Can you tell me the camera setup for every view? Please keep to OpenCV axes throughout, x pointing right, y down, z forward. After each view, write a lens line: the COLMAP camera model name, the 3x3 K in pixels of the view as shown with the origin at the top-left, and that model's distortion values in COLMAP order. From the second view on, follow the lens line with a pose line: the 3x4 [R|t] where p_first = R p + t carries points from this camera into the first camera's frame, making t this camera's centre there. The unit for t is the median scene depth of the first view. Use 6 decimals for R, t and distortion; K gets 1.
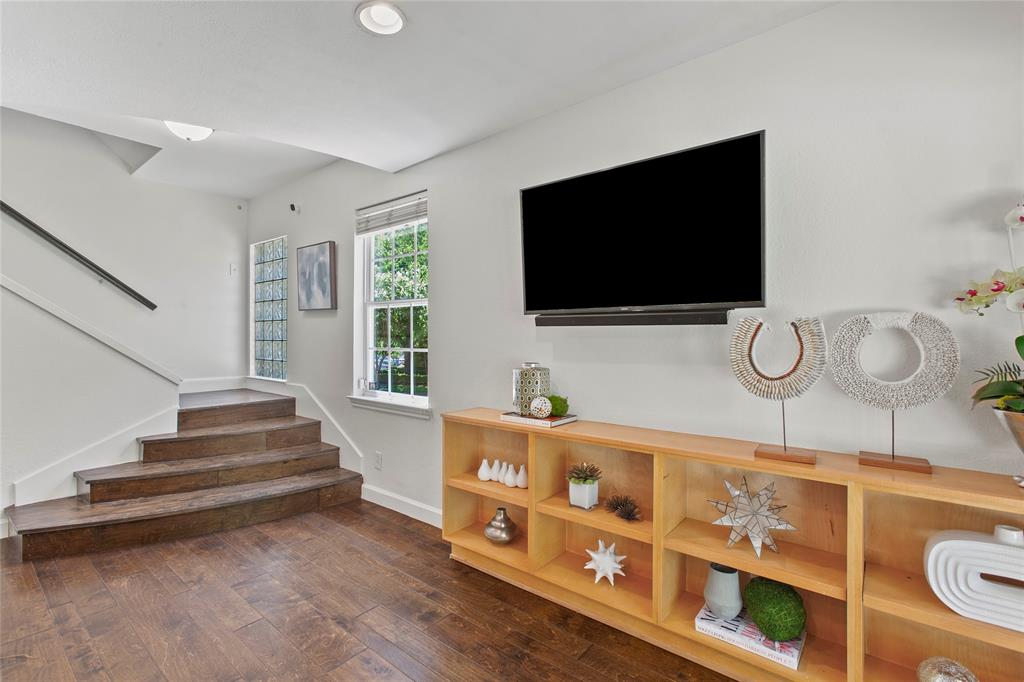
lens RADIAL K [[457.5, 0, 515.8], [0, 457.5, 341.4], [0, 0, 1]] dist [-0.000528, 0.000761]
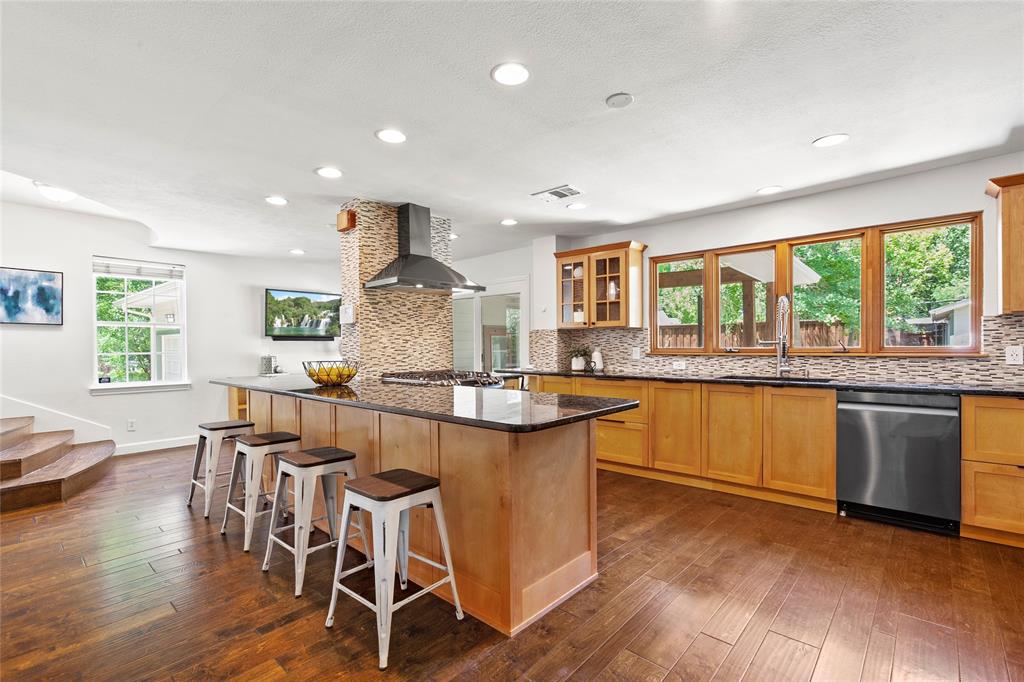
lens RADIAL K [[457.5, 0, 516.4], [0, 457.5, 344.8], [0, 0, 1]] dist [-0.000528, 0.000761]
pose [[0.048967, -0.001643, 0.998799, -3.237172], [0.021992, 0.999758, 0.000566, 0.029012], [-0.998558, 0.021938, 0.048991, -0.696117]]
